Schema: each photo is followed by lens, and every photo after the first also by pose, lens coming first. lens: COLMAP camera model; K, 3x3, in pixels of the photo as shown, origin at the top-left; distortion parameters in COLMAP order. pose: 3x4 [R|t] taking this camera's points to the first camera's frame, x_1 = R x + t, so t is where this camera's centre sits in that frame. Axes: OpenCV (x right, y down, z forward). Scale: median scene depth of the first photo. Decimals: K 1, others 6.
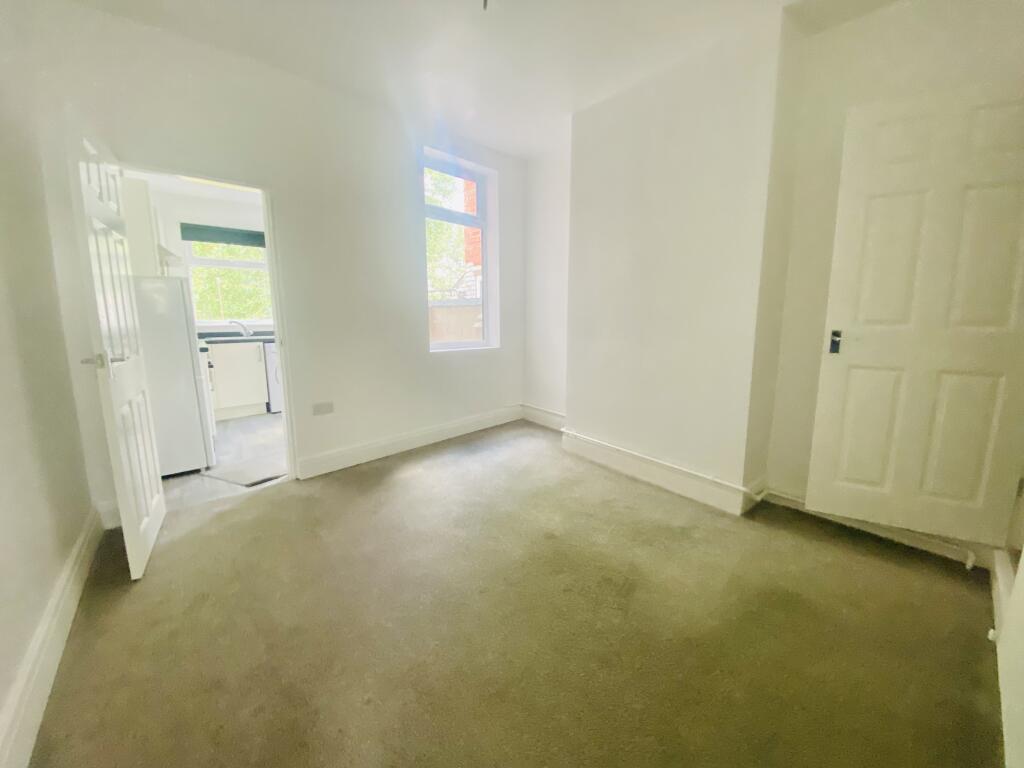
lens RADIAL K [[415.0, 0, 512.0], [0, 415.0, 384.0], [0, 0, 1]] dist [0.000294, 0.000014]
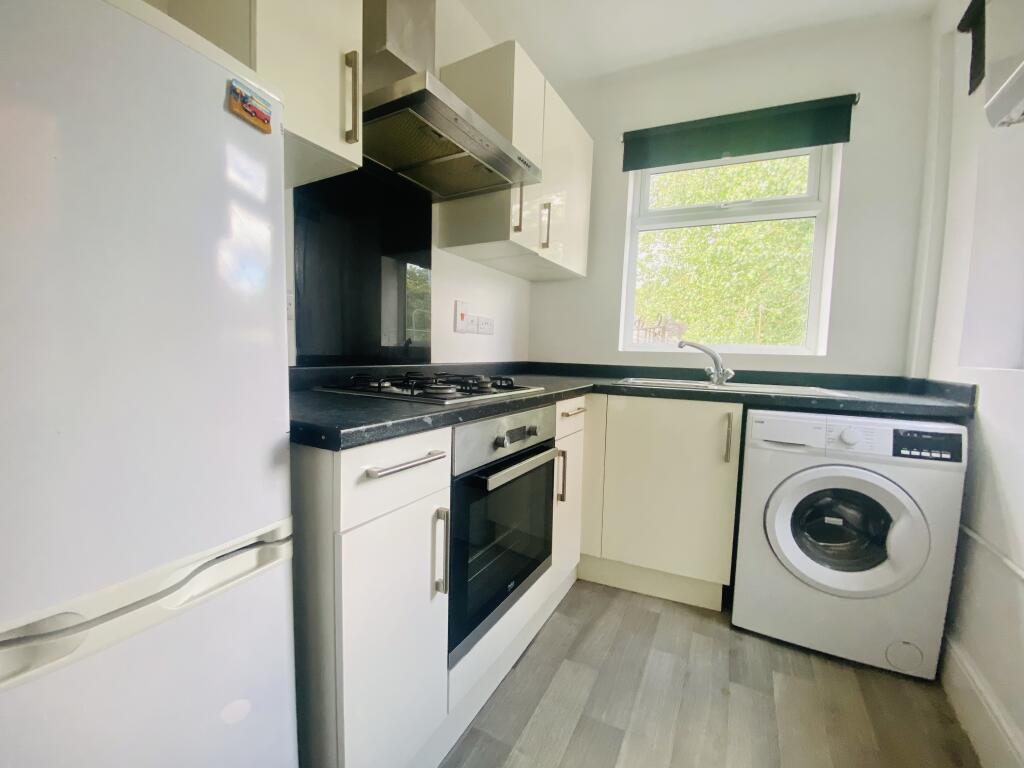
lens RADIAL K [[415.0, 0, 512.0], [0, 415.0, 384.0], [0, 0, 1]] dist [0.000294, 0.000014]
pose [[0.306855, 0.082762, -0.948151, -0.345004], [-0.170654, 0.984852, 0.030736, -0.094196], [0.936332, 0.152374, 0.316330, 0.715041]]
